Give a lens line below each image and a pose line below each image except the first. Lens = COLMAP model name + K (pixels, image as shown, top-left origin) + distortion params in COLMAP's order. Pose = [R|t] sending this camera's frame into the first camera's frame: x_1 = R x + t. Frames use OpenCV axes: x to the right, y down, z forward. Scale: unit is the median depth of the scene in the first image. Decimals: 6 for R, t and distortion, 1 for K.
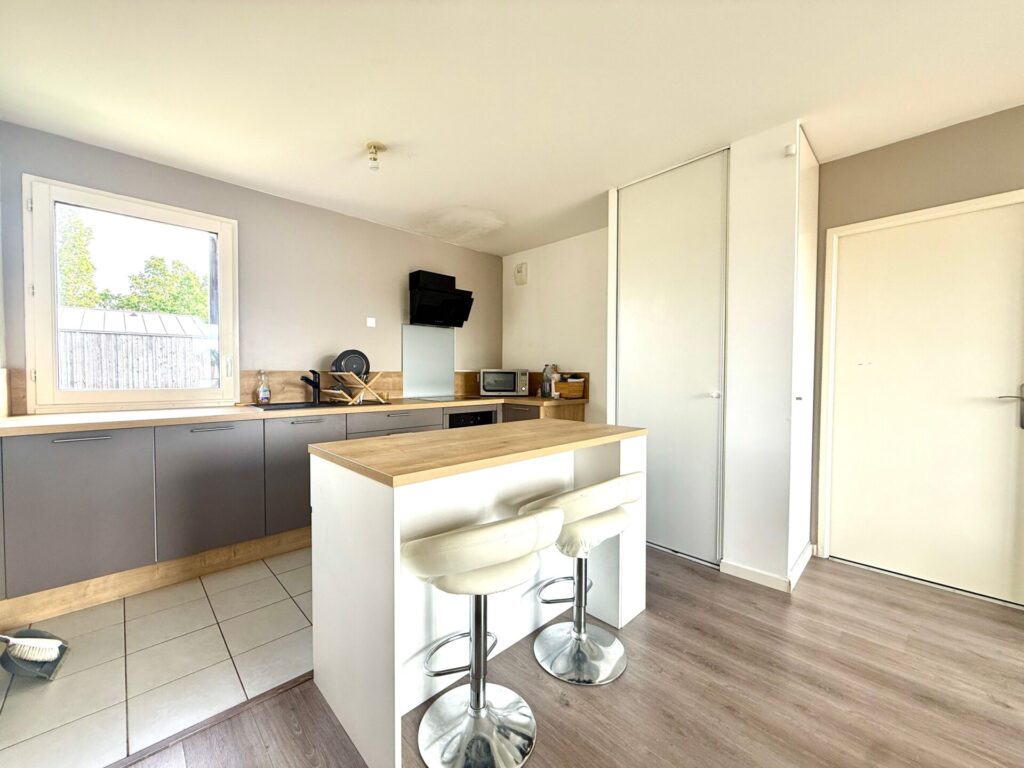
lens RADIAL K [[408.9, 0, 511.7], [0, 408.9, 385.0], [0, 0, 1]] dist [-0.008891, 0.000901]
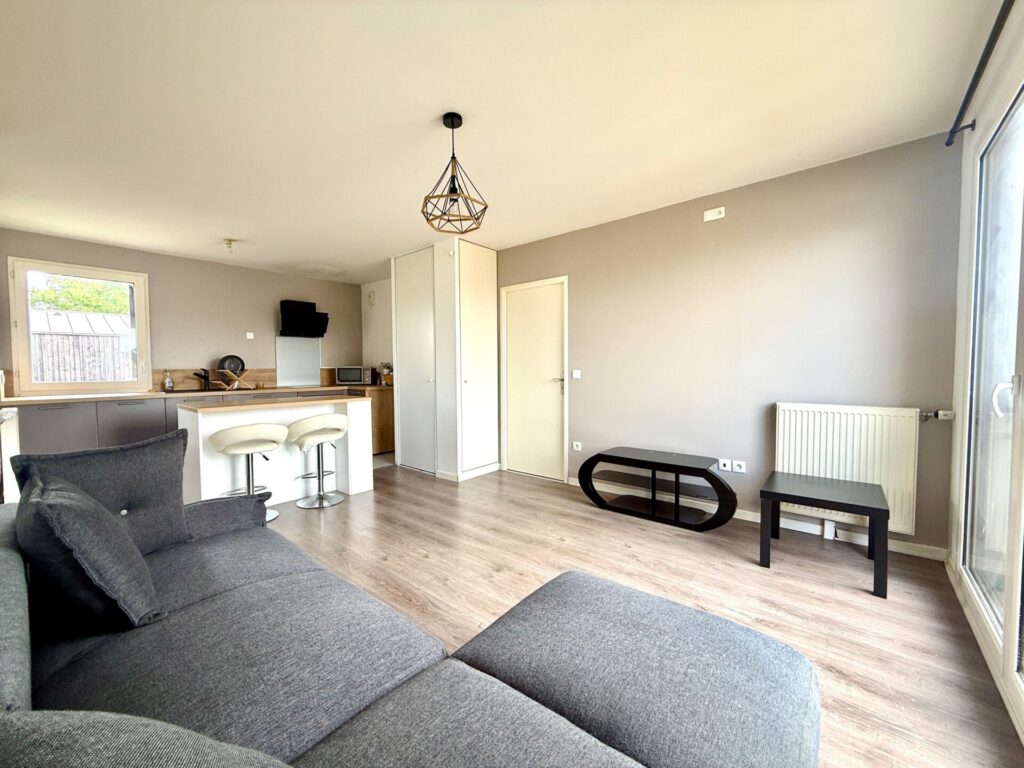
lens RADIAL K [[408.9, 0, 514.8], [0, 408.9, 384.1], [0, 0, 1]] dist [-0.008891, 0.000901]
pose [[0.994739, -0.014273, 0.101444, 0.442023], [0.013034, 0.999832, 0.012866, 0.014769], [-0.101611, -0.011476, 0.994758, -0.548830]]
